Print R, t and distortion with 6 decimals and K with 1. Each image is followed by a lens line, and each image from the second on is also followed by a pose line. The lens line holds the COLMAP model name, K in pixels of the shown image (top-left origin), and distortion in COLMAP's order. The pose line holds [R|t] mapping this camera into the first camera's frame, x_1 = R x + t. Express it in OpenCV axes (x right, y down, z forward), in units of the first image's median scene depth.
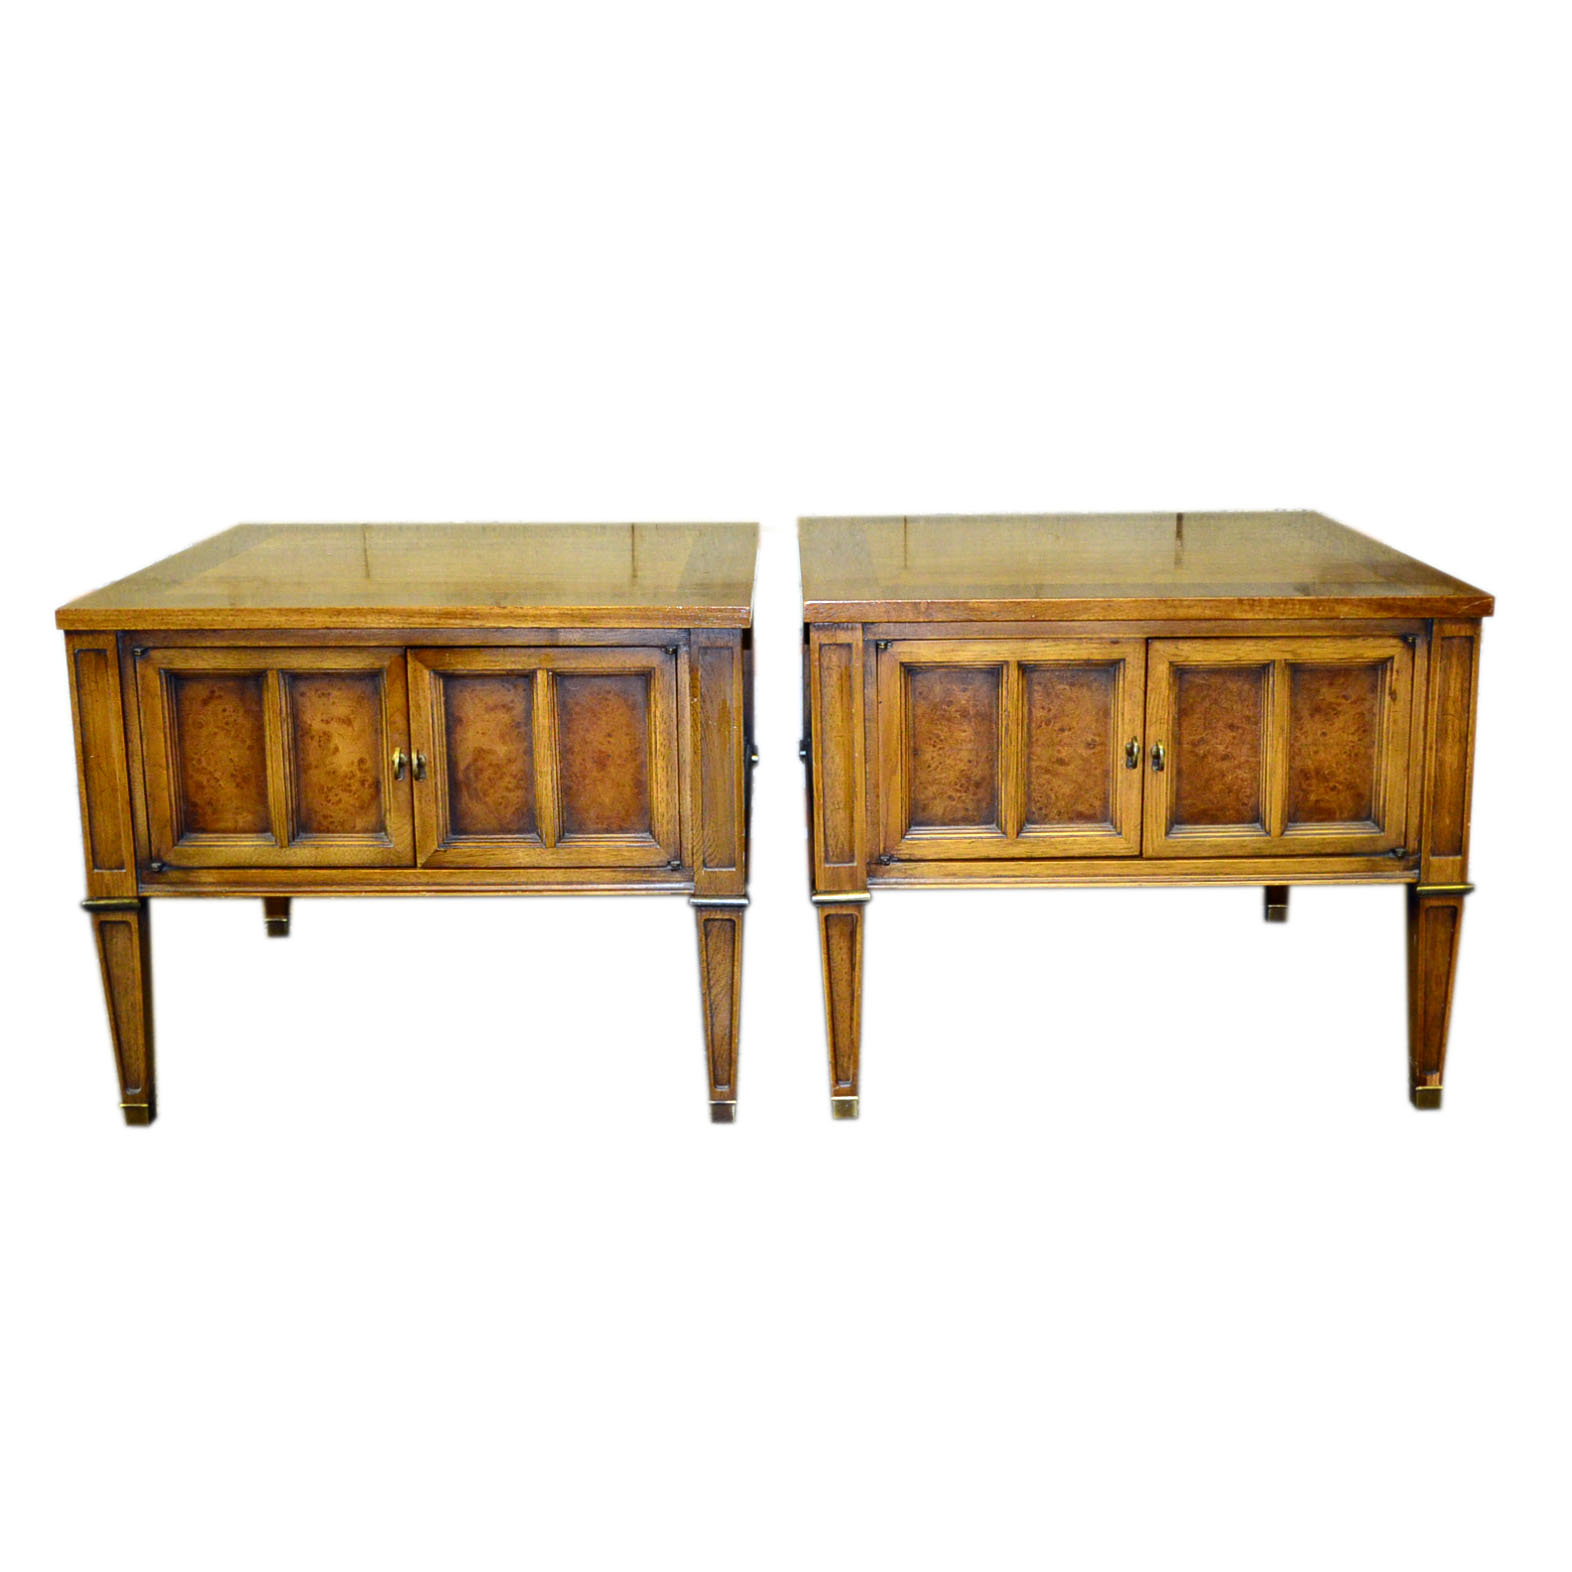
lens RADIAL K [[1941.5, 0, 787.0], [0, 1941.5, 689.1], [0, 0, 1]] dist [-0.016856, -0.013272]
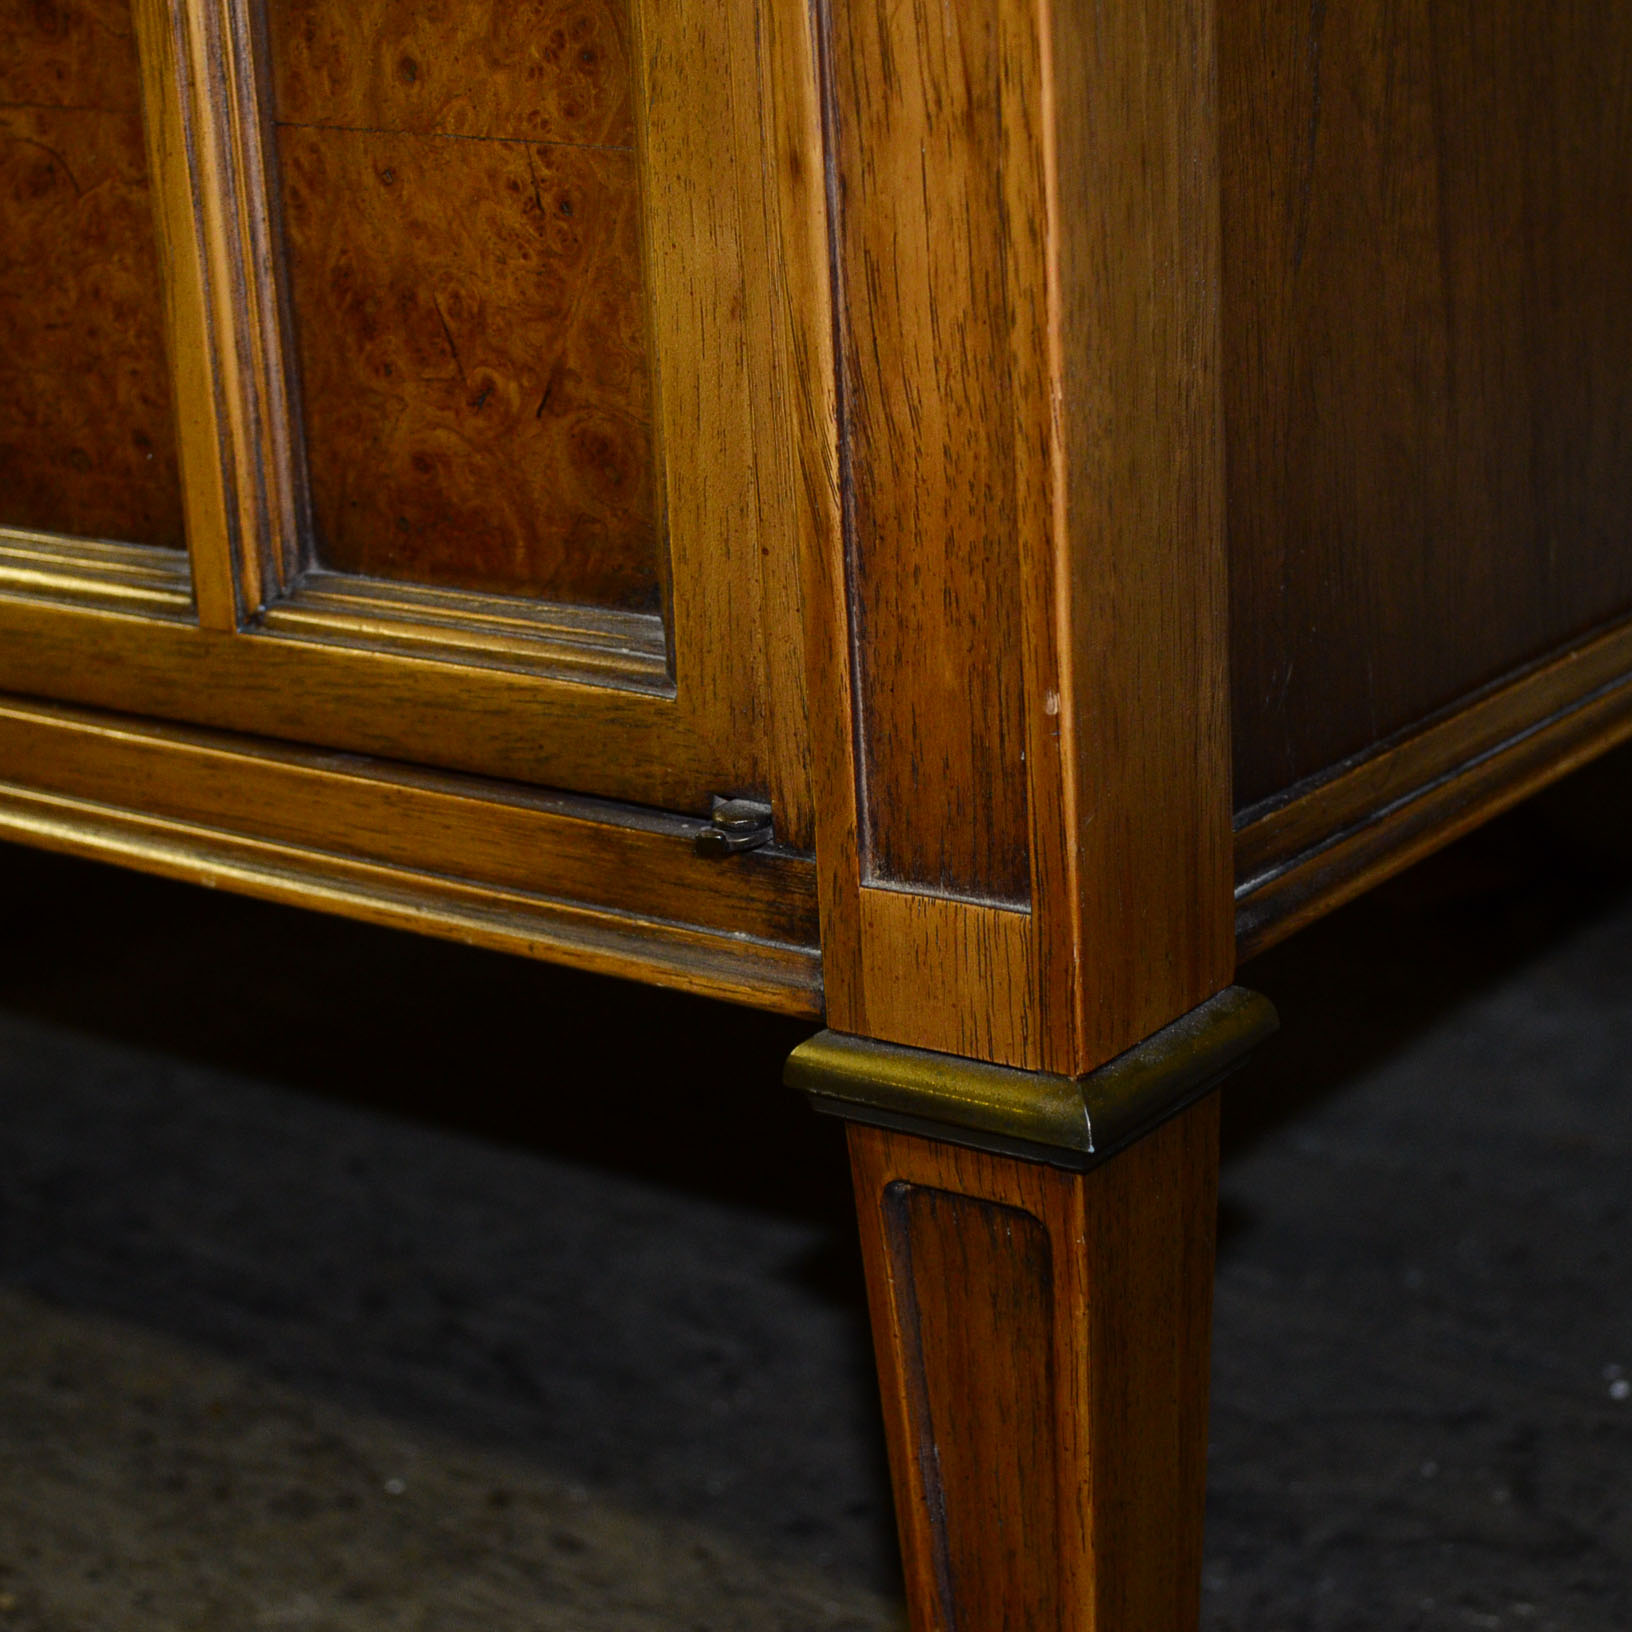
lens RADIAL K [[3467.9, 0, 816.0], [0, 3467.9, 816.0], [0, 0, 1]] dist [-0.006488, 0.045086]
pose [[0.793346, 0.158795, -0.587696, 0.497095], [-0.094861, 0.985835, 0.138316, 0.042637], [0.601335, -0.053983, 0.797171, 0.771735]]
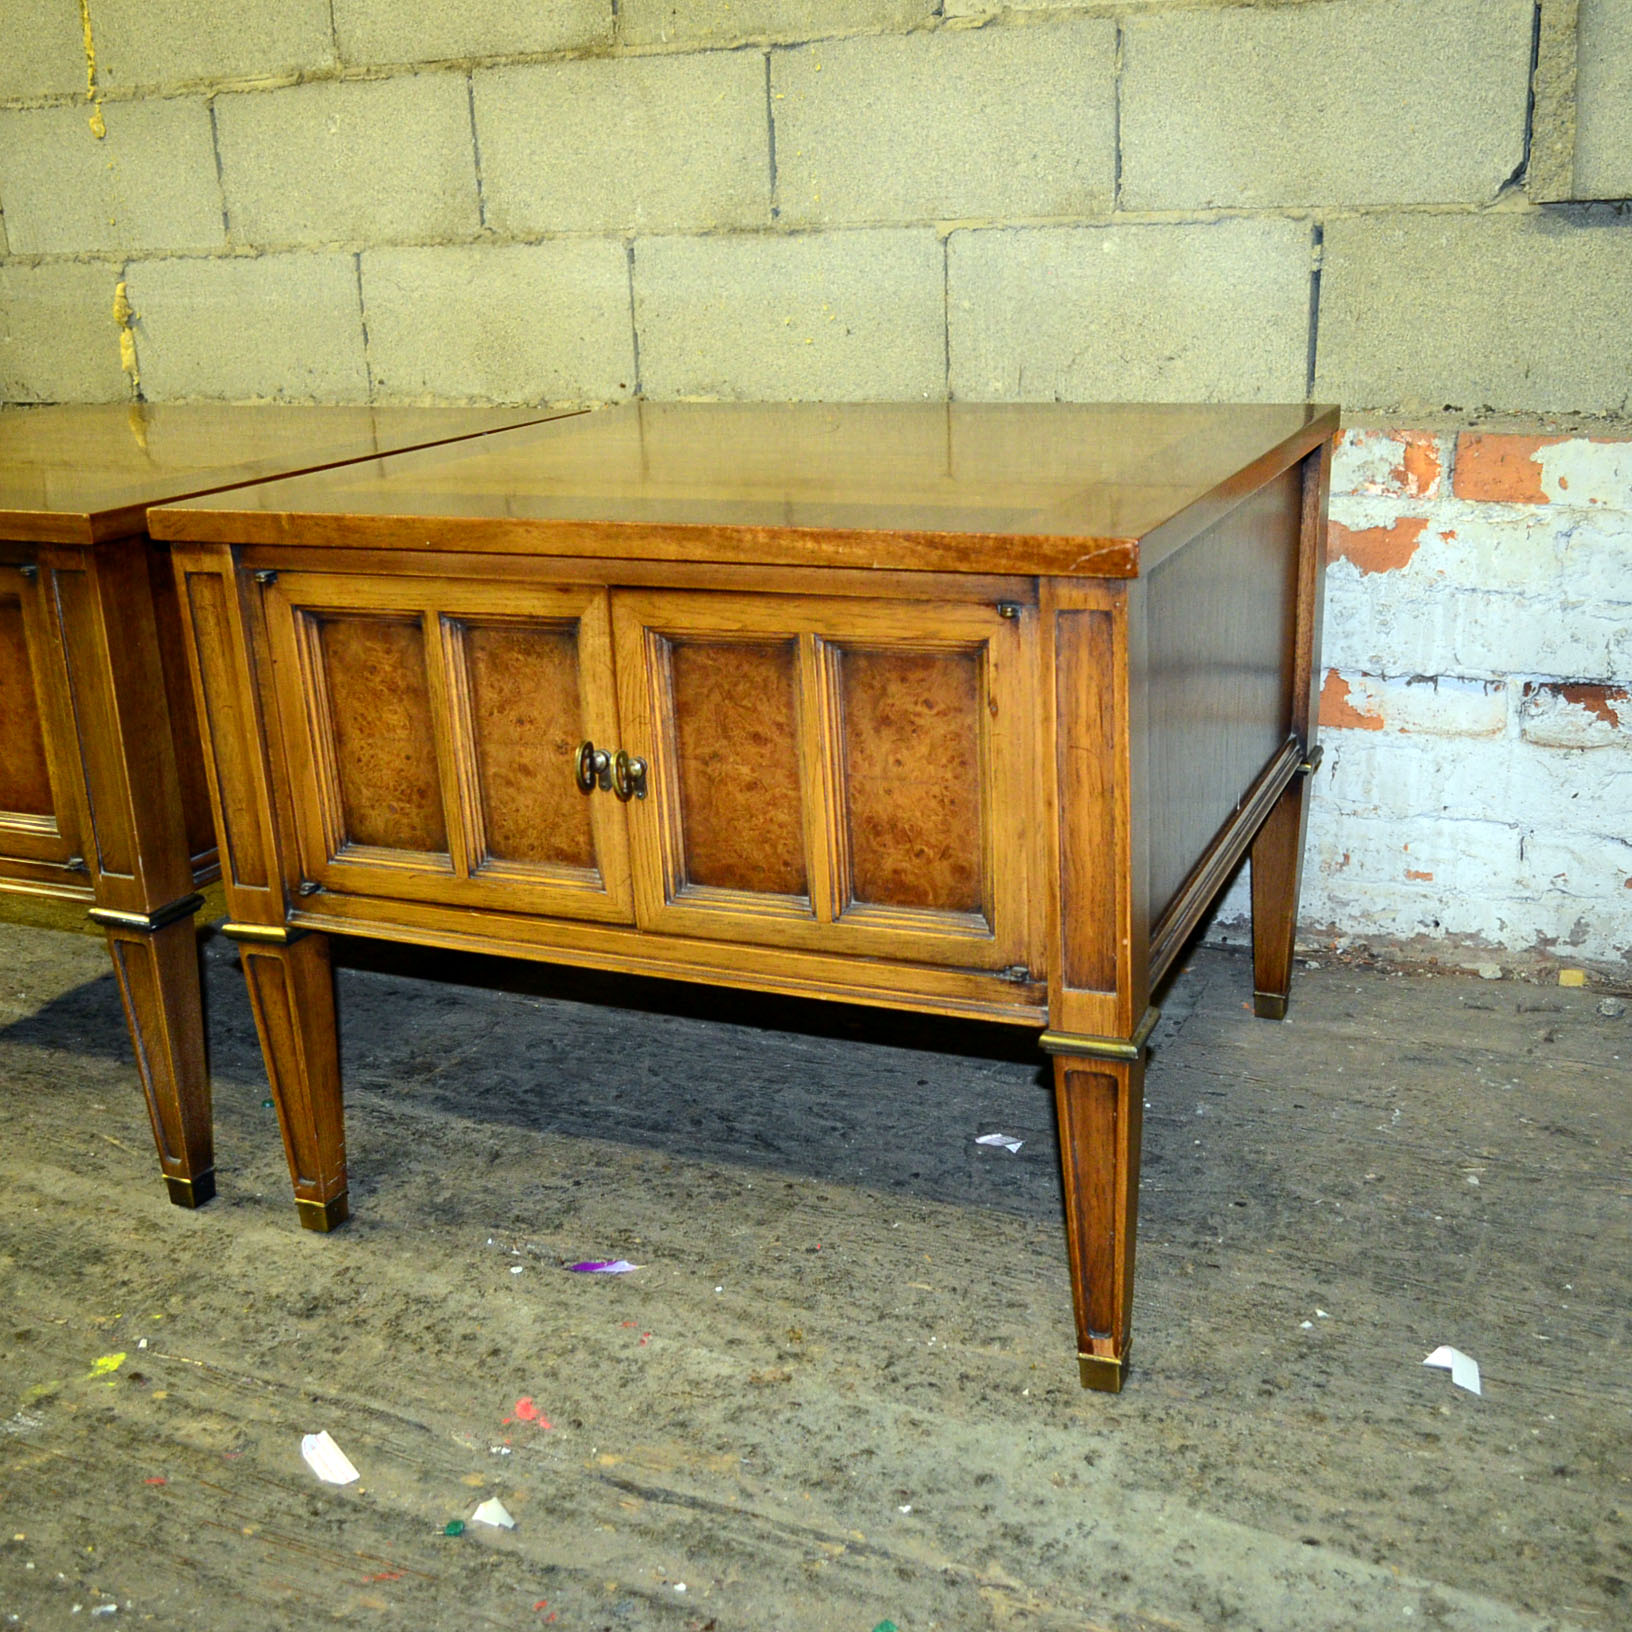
lens RADIAL K [[1912.5, 0, 816.0], [0, 1912.5, 816.0], [0, 0, 1]] dist [-0.022912, 0.018958]
pose [[0.911443, 0.096689, -0.399903, 0.489981], [-0.050963, 0.991040, 0.123463, -0.031731], [0.408257, -0.092150, 0.908204, 0.454387]]
